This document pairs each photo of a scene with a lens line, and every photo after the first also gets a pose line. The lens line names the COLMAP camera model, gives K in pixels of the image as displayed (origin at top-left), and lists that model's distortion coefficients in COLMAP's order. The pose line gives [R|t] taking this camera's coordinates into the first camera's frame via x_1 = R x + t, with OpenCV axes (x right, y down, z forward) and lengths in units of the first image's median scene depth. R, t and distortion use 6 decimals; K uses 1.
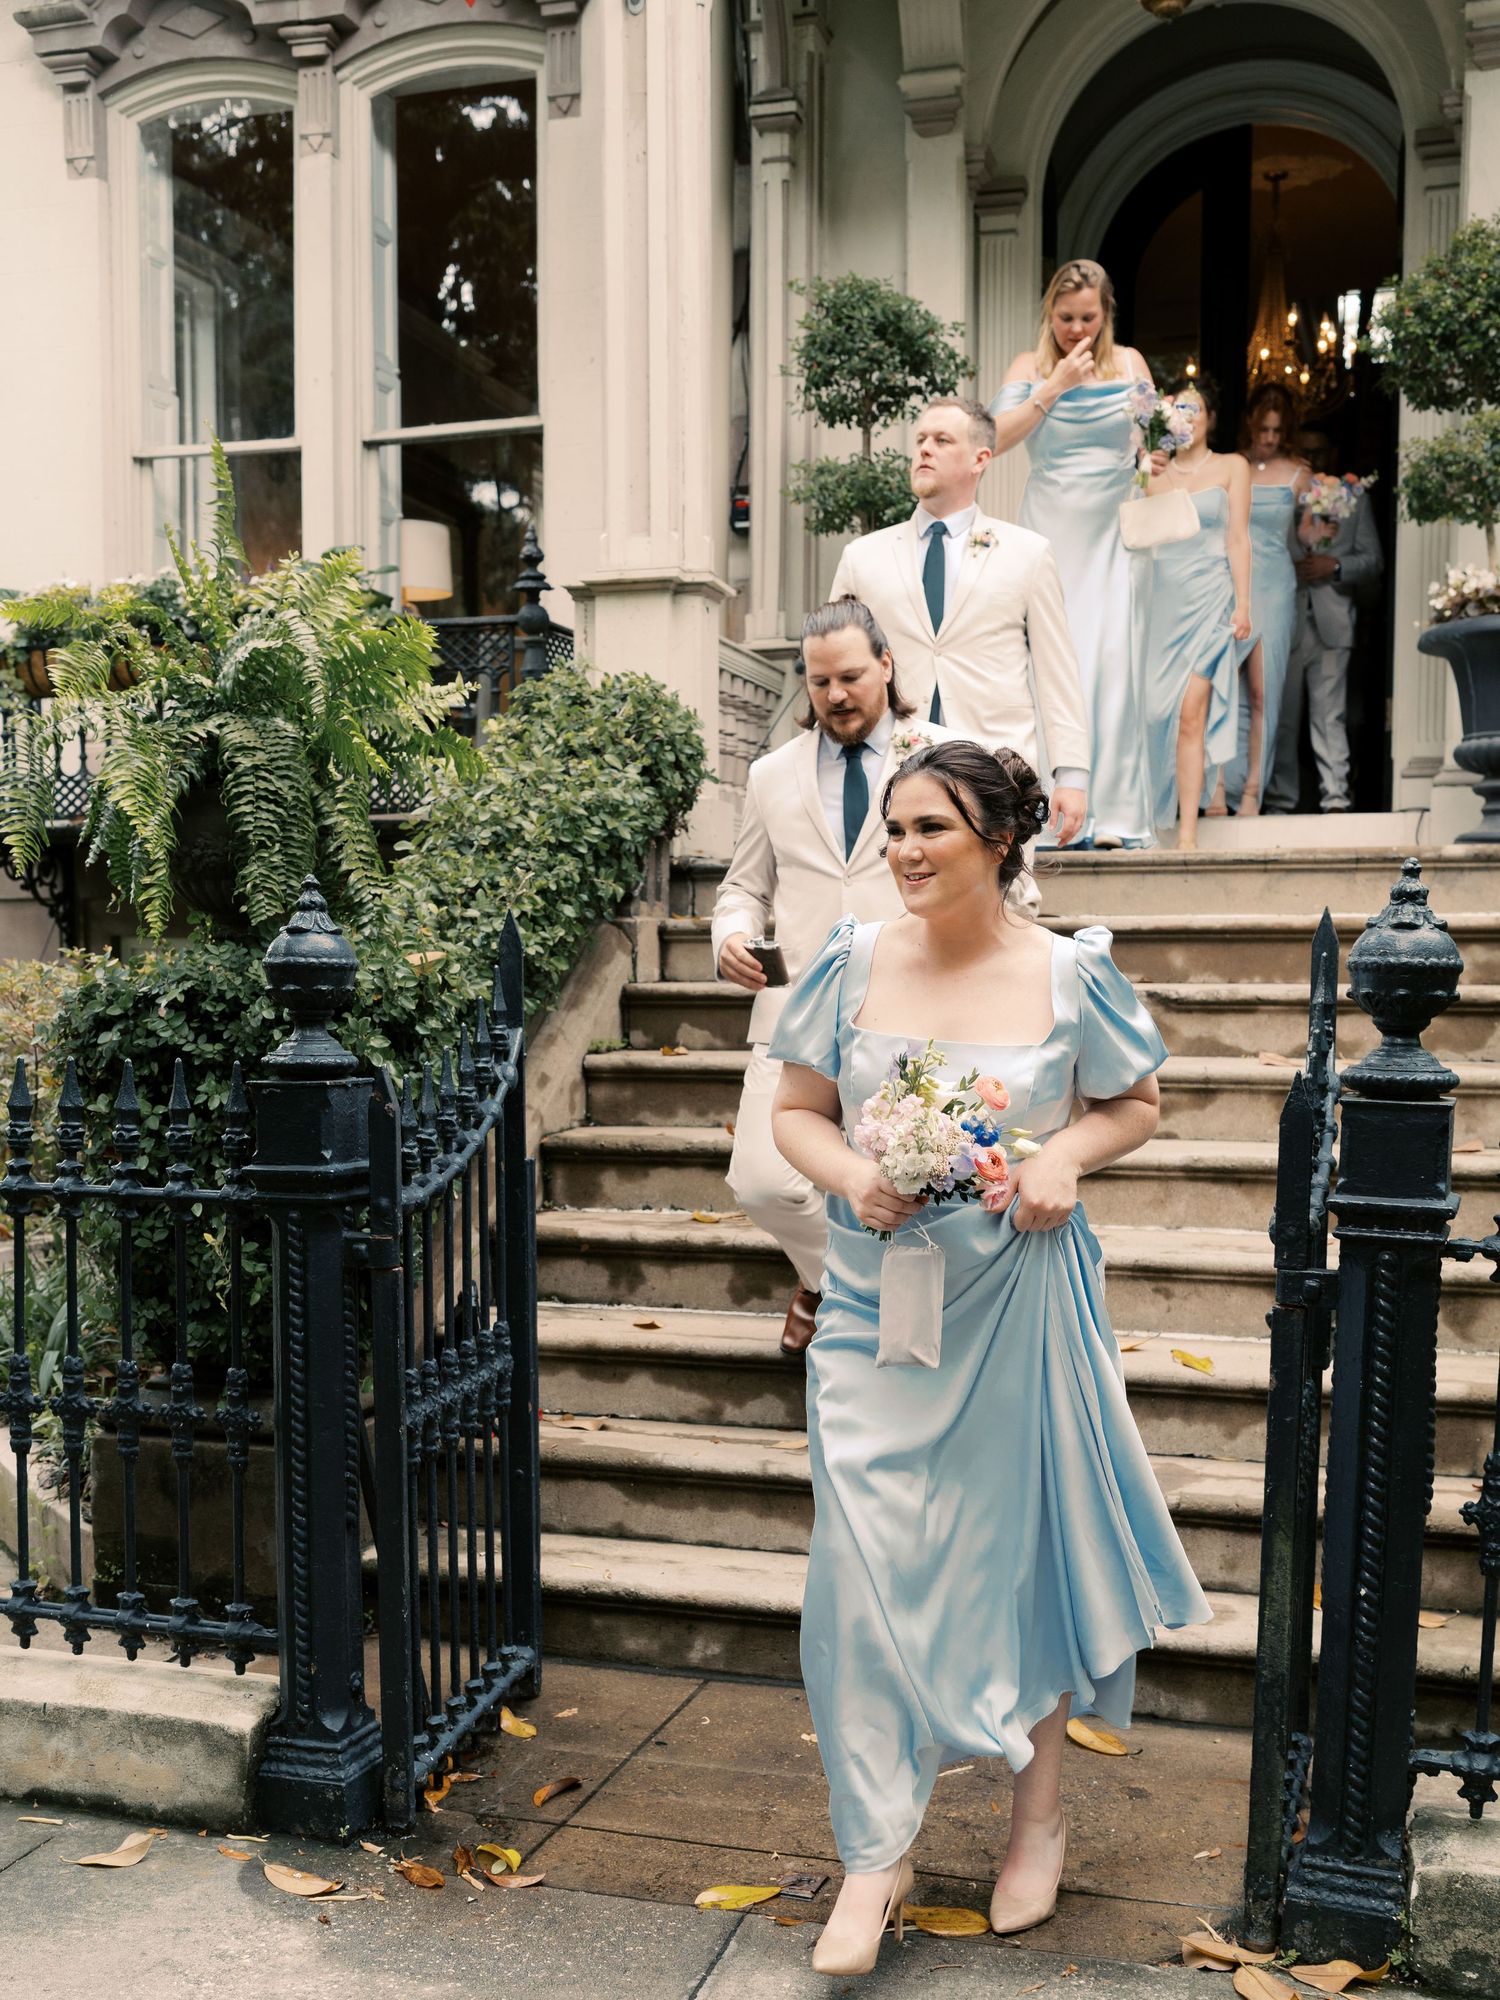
lens RADIAL K [[2007.8, 0, 750.0], [0, 2007.8, 1000.0], [0, 0, 1]] dist [-0.012934, 0.077994]
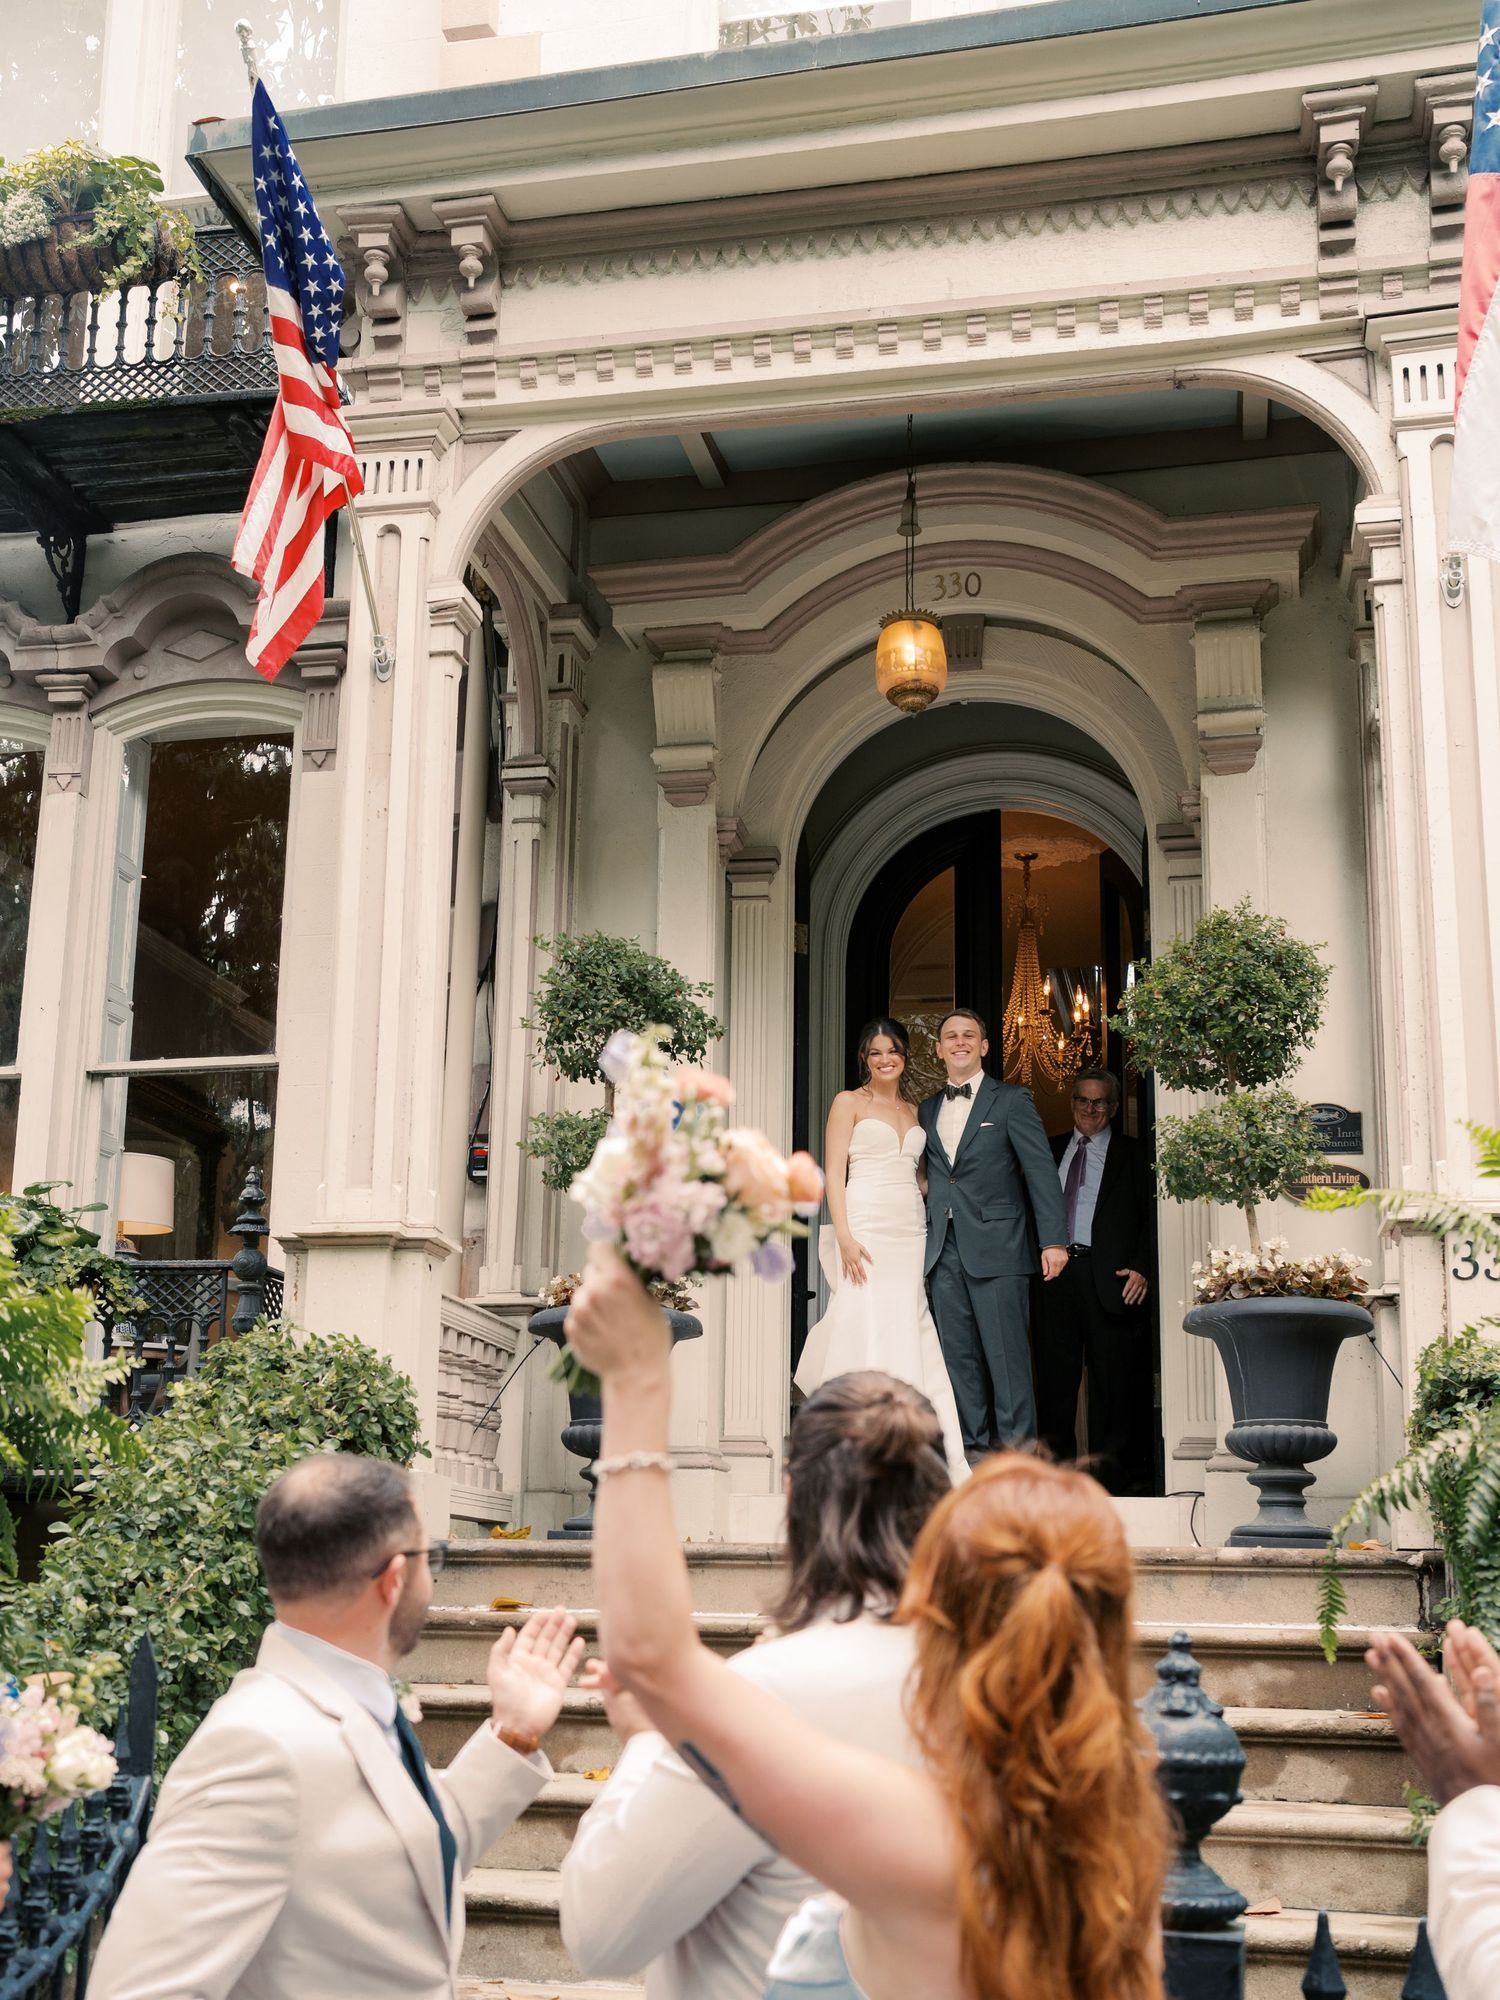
lens RADIAL K [[1704.7, 0, 750.0], [0, 1704.7, 1000.0], [0, 0, 1]] dist [-0.000539, 0.006731]
pose [[0.997581, 0.041622, 0.055683, 0.078360], [-0.025431, 0.963935, -0.264921, -0.109330], [-0.064701, 0.262864, 0.962661, 0.198915]]
